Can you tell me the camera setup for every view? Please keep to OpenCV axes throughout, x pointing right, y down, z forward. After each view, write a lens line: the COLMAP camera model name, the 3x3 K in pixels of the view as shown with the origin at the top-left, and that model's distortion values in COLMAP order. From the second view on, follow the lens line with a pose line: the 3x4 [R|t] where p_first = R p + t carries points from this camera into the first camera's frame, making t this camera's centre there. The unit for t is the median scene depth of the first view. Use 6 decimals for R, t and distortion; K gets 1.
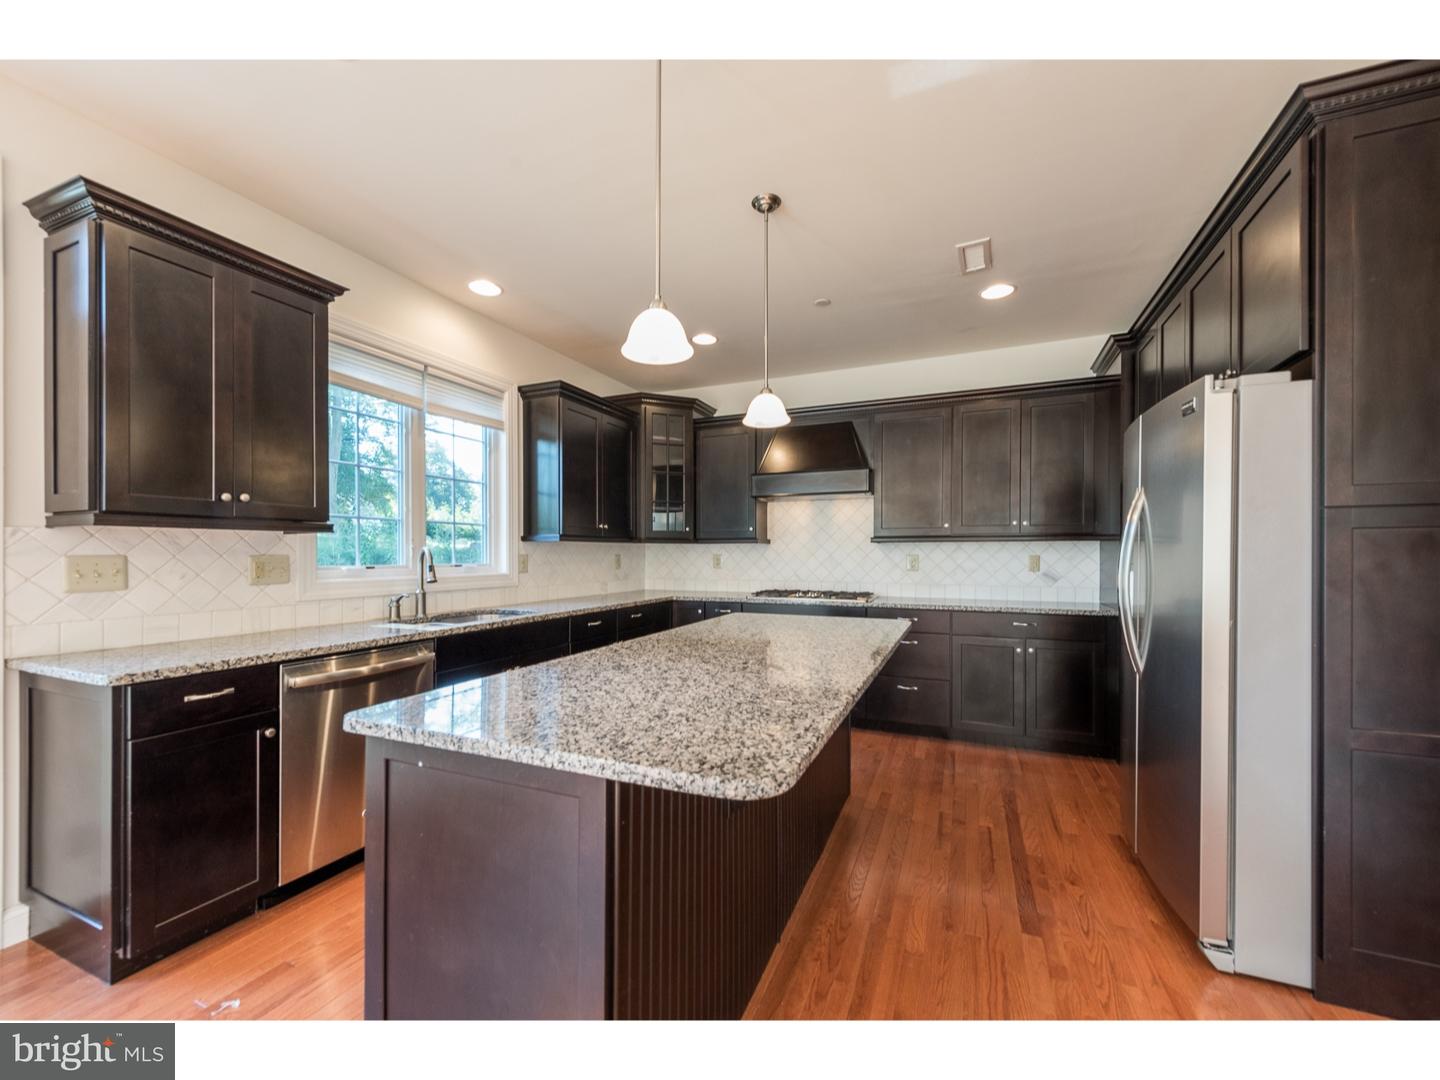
lens RADIAL K [[583.3, 0, 716.6], [0, 583.3, 549.8], [0, 0, 1]] dist [0.006193, -0.000491]
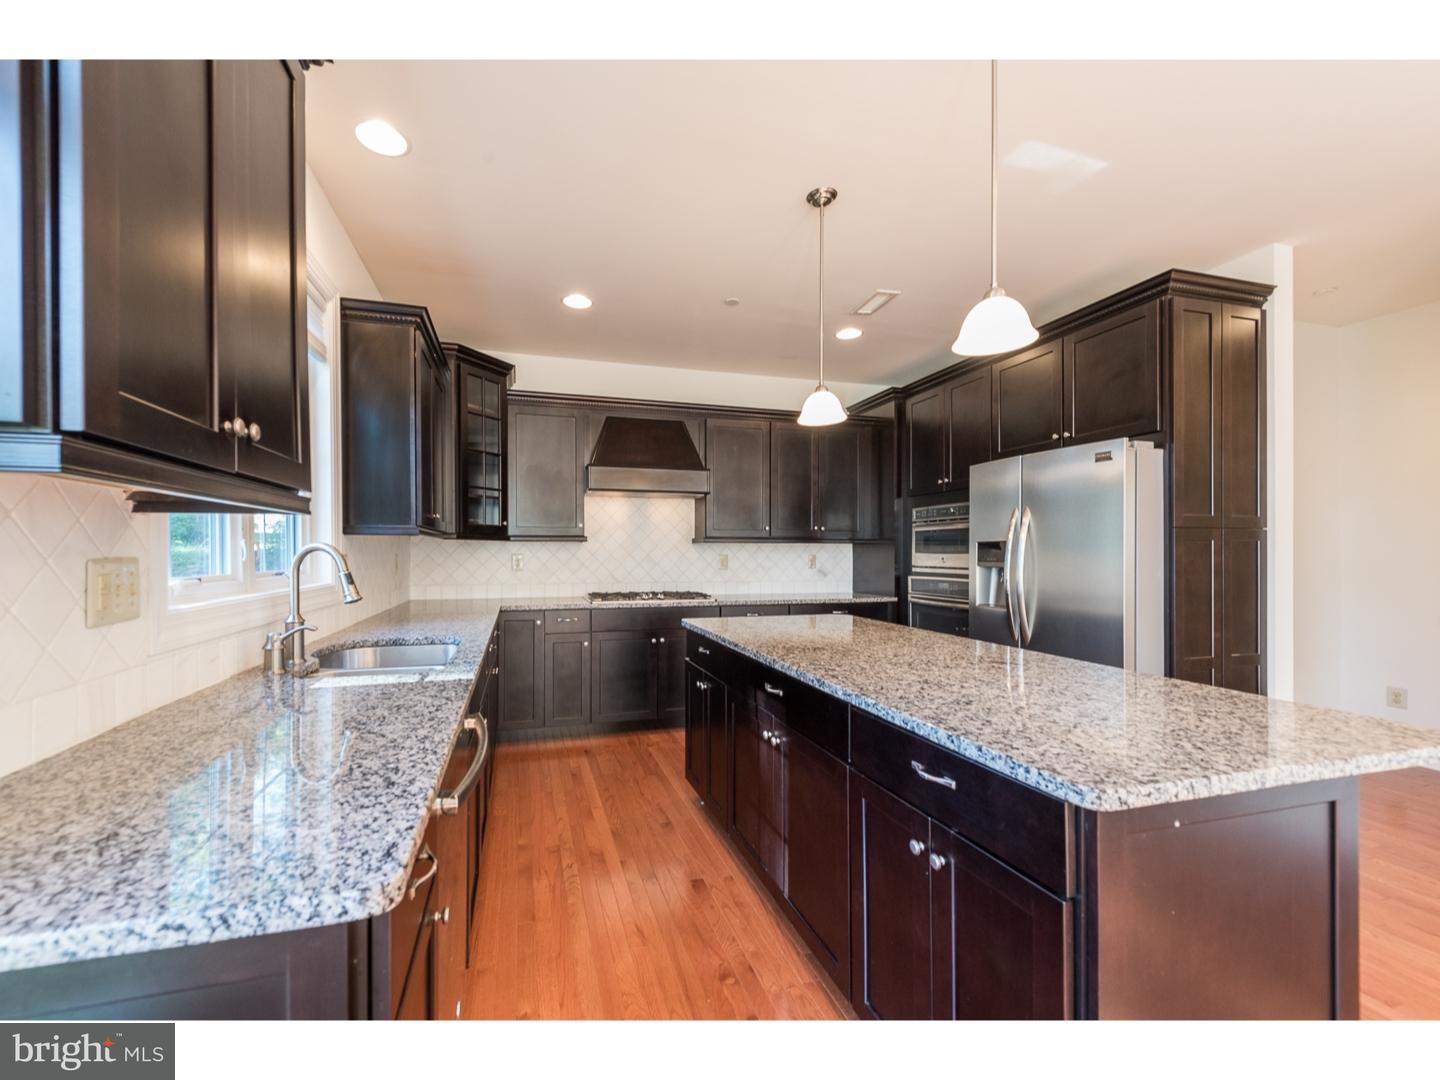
lens RADIAL K [[583.3, 0, 716.3], [0, 583.3, 548.9], [0, 0, 1]] dist [0.006193, -0.000491]
pose [[0.775202, 0.005492, 0.631690, -0.606607], [-0.005607, 0.999983, -0.001813, 0.000510], [-0.631689, -0.002136, 0.775219, 0.318273]]
